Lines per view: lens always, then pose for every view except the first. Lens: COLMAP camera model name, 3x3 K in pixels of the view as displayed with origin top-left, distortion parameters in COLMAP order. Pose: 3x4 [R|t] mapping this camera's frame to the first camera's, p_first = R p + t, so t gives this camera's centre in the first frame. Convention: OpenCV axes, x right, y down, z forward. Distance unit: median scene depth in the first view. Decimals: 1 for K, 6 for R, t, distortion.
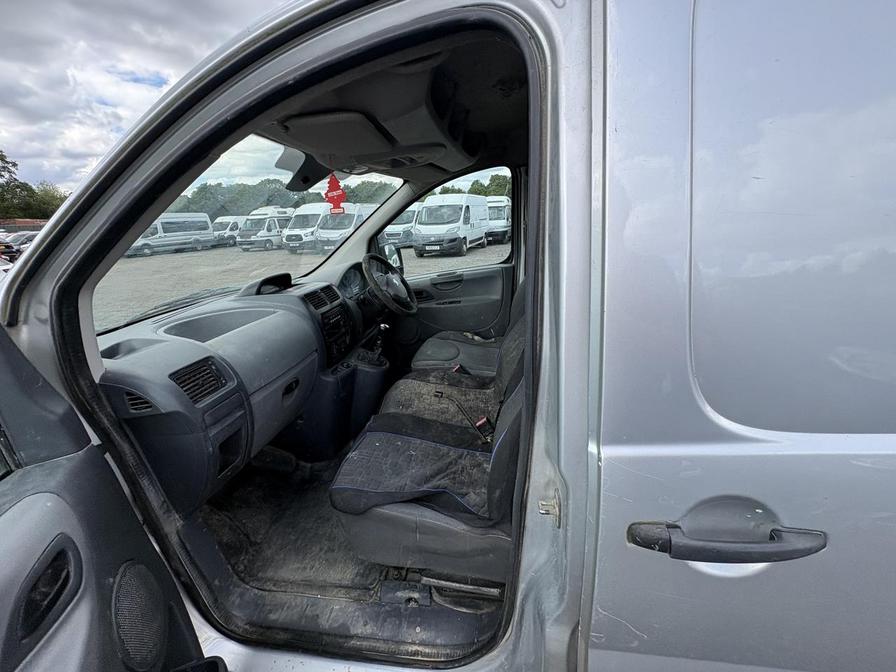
lens RADIAL K [[356.6, 0, 448.0], [0, 356.6, 336.0], [0, 0, 1]] dist [-0.001221, 0.000041]
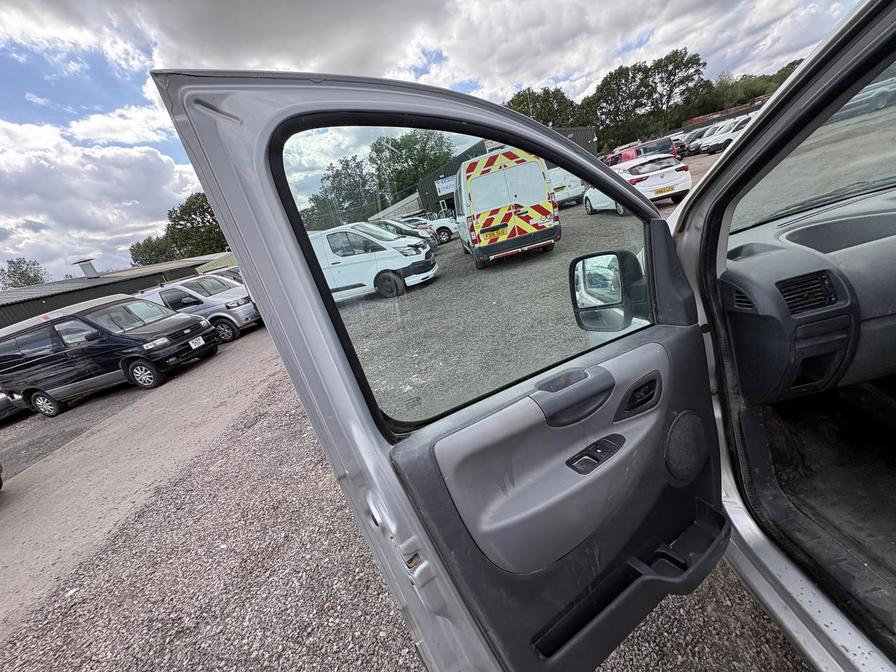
lens RADIAL K [[358.6, 0, 453.2], [0, 358.6, 336.2], [0, 0, 1]] dist [0.006270, -0.000007]
pose [[0.169530, 0.330089, -0.928602, 0.070129], [-0.043810, 0.943833, 0.327505, -0.028724], [0.984551, -0.014840, 0.174470, -0.092445]]
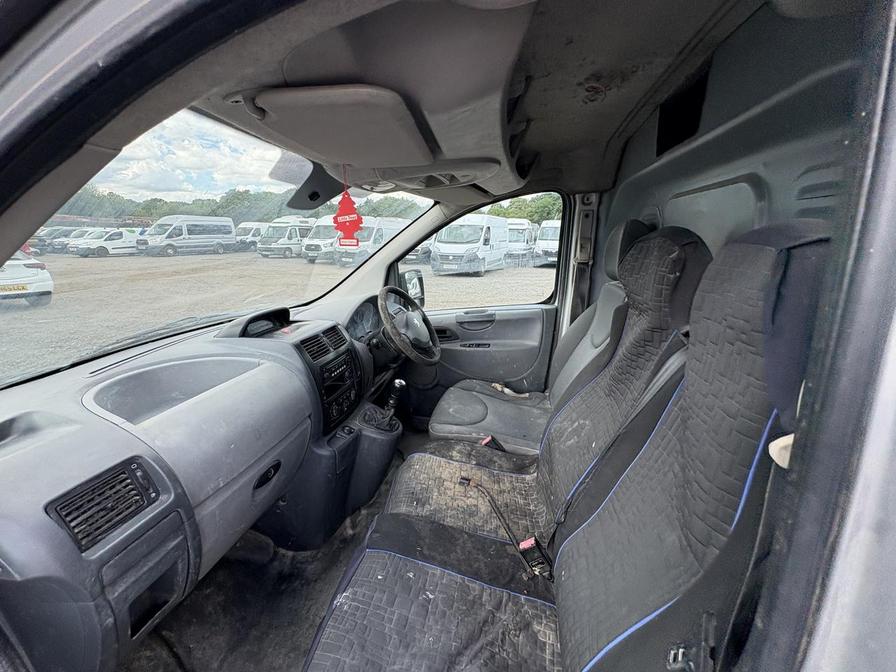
lens RADIAL K [[355.4, 0, 448.0], [0, 355.4, 336.0], [0, 0, 1]] dist [0.002448, 0.001072]
pose [[0.997347, 0.066229, -0.030207, -0.055094], [-0.067494, 0.996792, -0.043005, -0.103220], [0.027262, 0.044930, 0.998618, 0.212019]]
